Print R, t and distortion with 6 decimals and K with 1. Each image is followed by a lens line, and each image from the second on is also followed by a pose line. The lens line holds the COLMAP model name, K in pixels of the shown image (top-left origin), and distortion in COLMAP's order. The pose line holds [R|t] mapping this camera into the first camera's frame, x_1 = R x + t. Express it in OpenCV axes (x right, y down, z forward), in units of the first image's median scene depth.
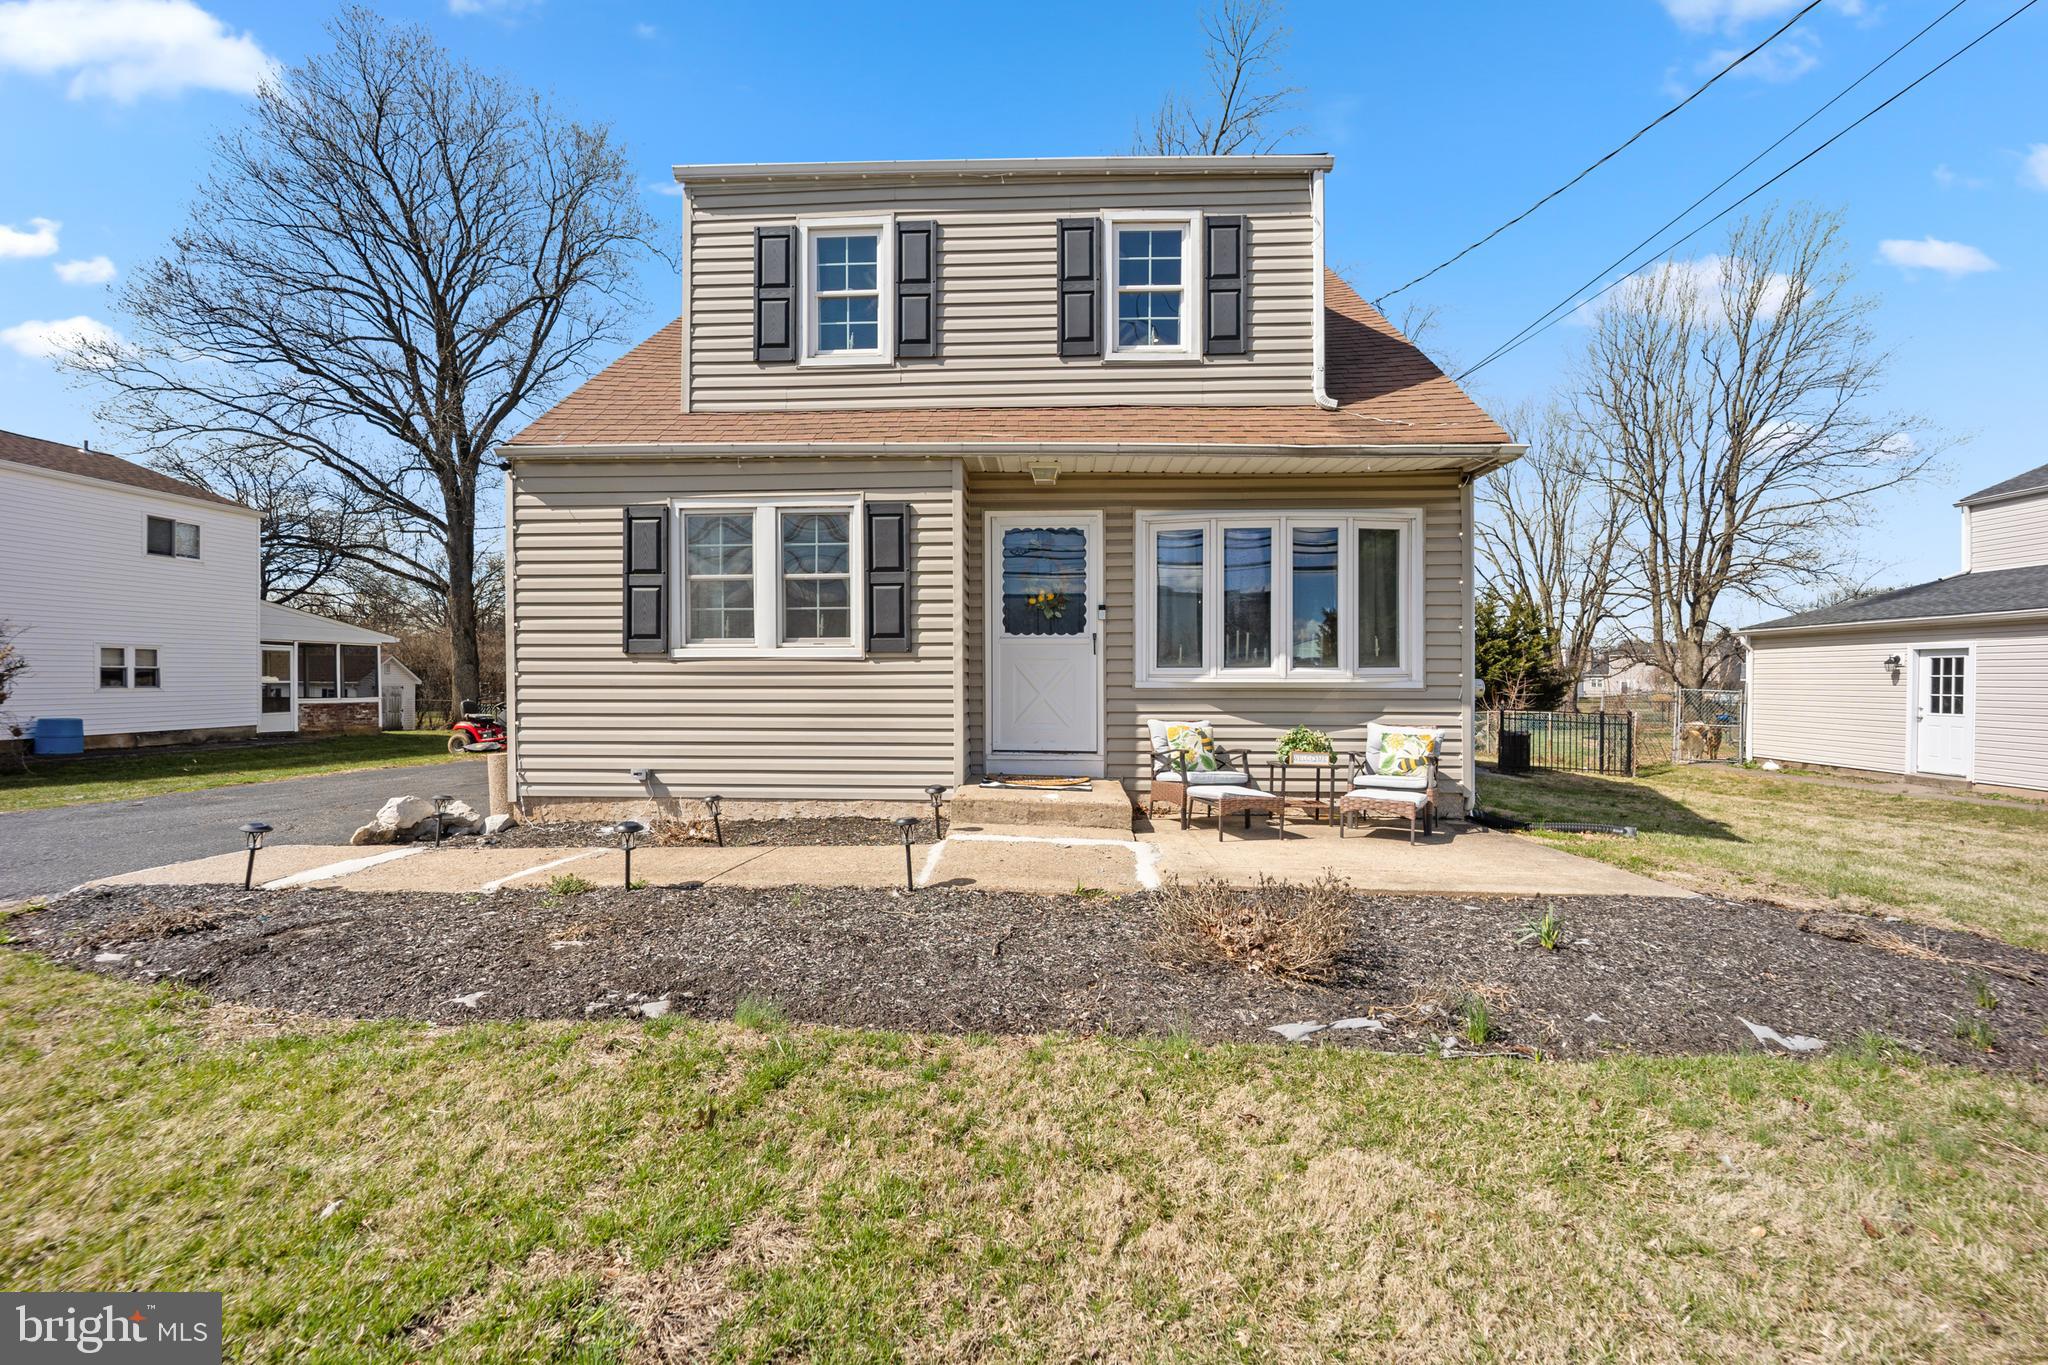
lens RADIAL K [[851.9, 0, 1018.3], [0, 851.9, 689.0], [0, 0, 1]] dist [-0.008933, -0.000111]
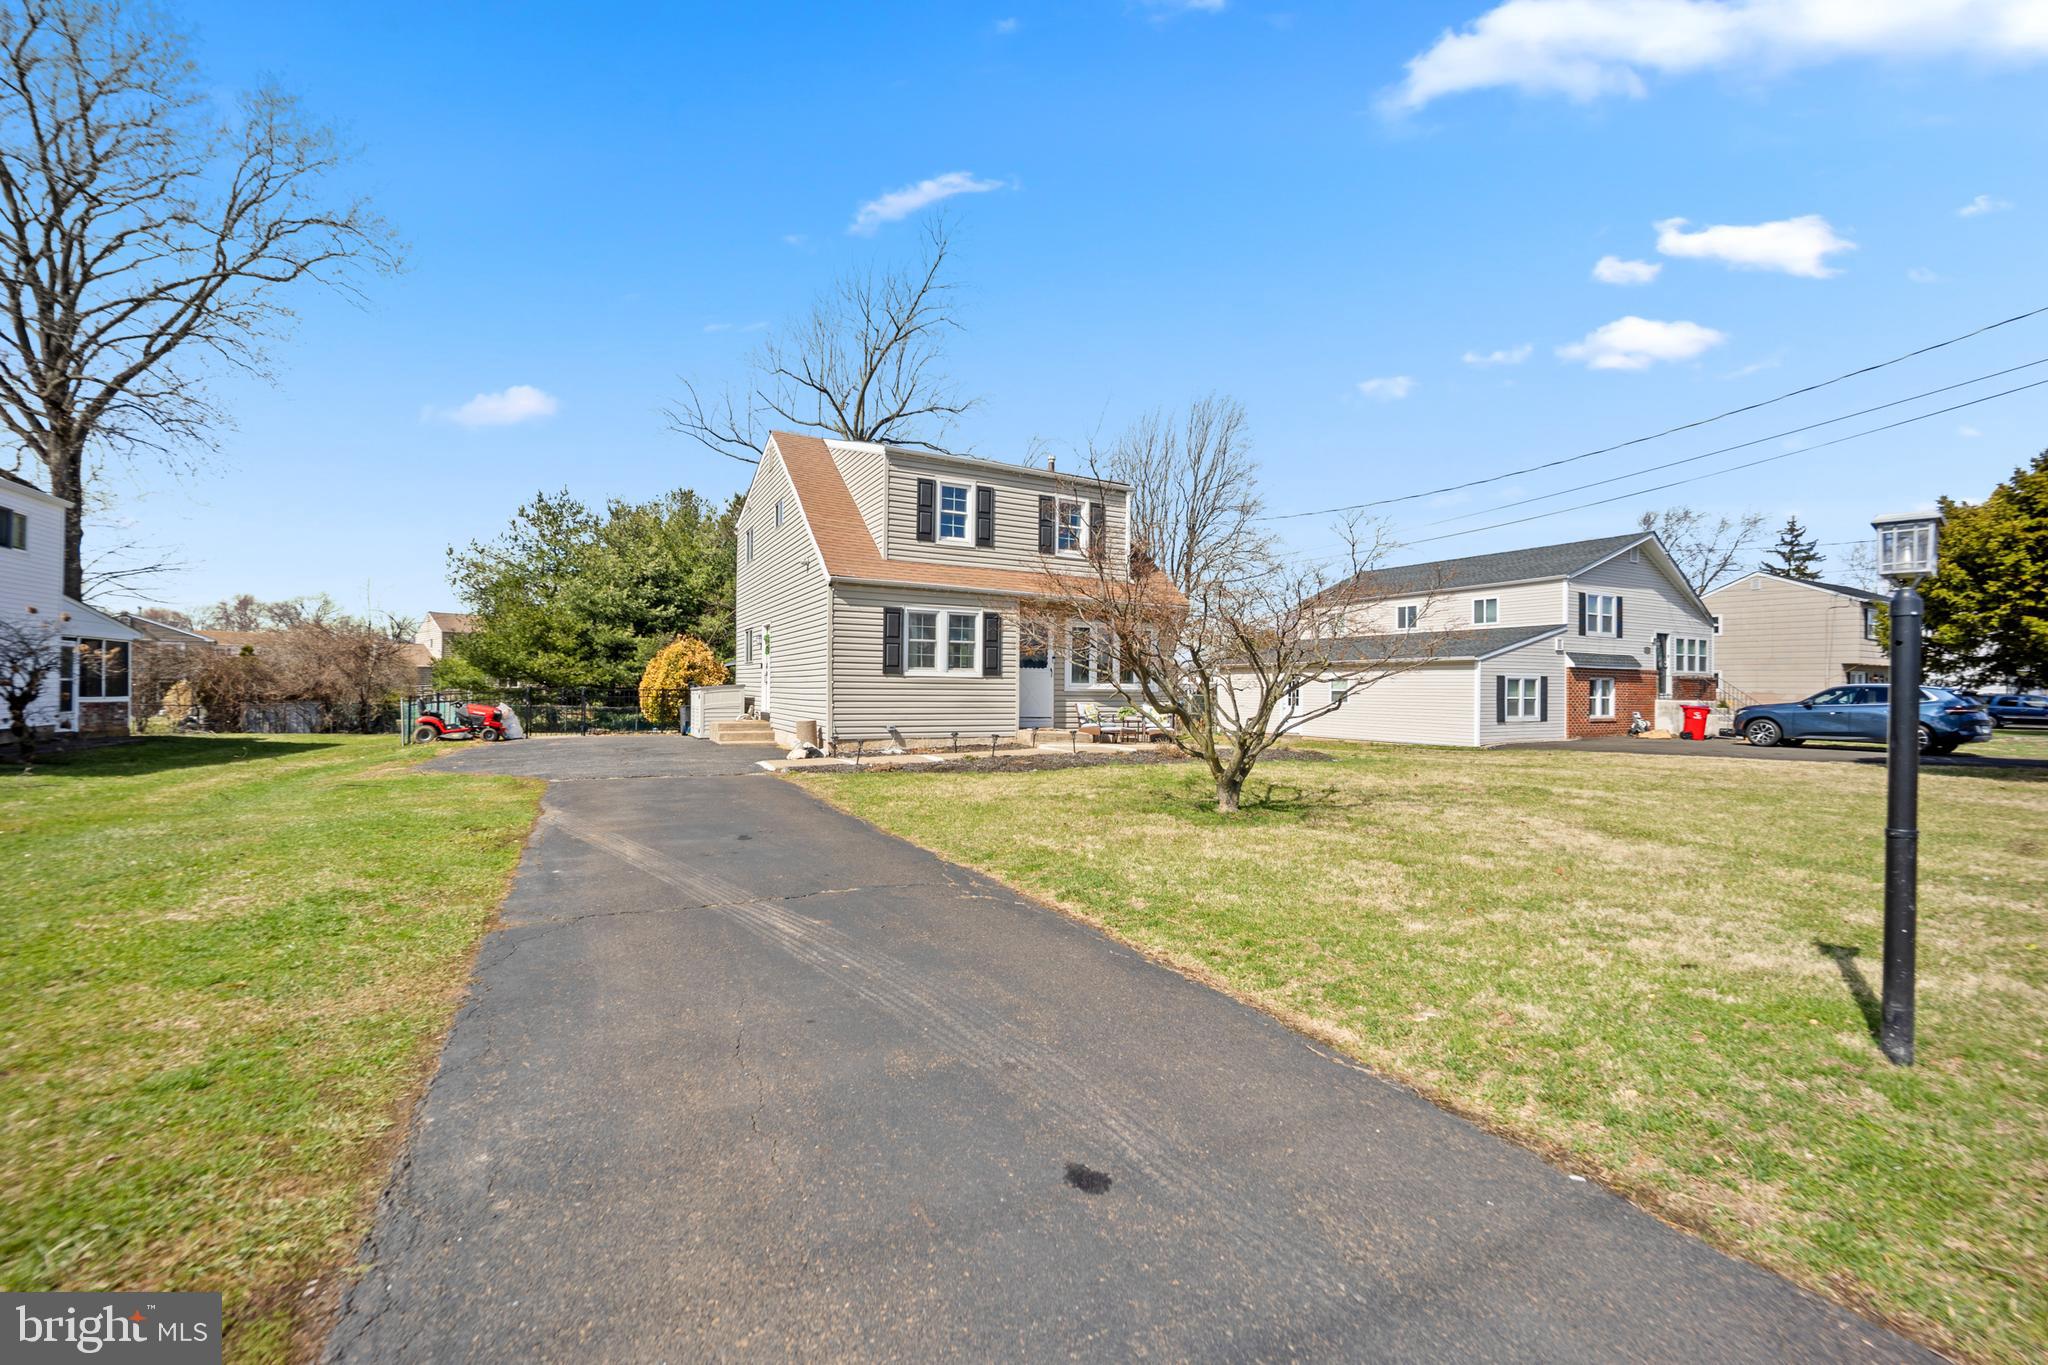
lens RADIAL K [[851.9, 0, 1031.8], [0, 851.9, 689.5], [0, 0, 1]] dist [-0.008933, -0.000111]
pose [[0.854515, 0.008318, 0.519359, -1.213850], [-0.004564, 0.999953, -0.008506, 0.016417], [-0.519406, 0.004898, 0.854514, -1.036099]]
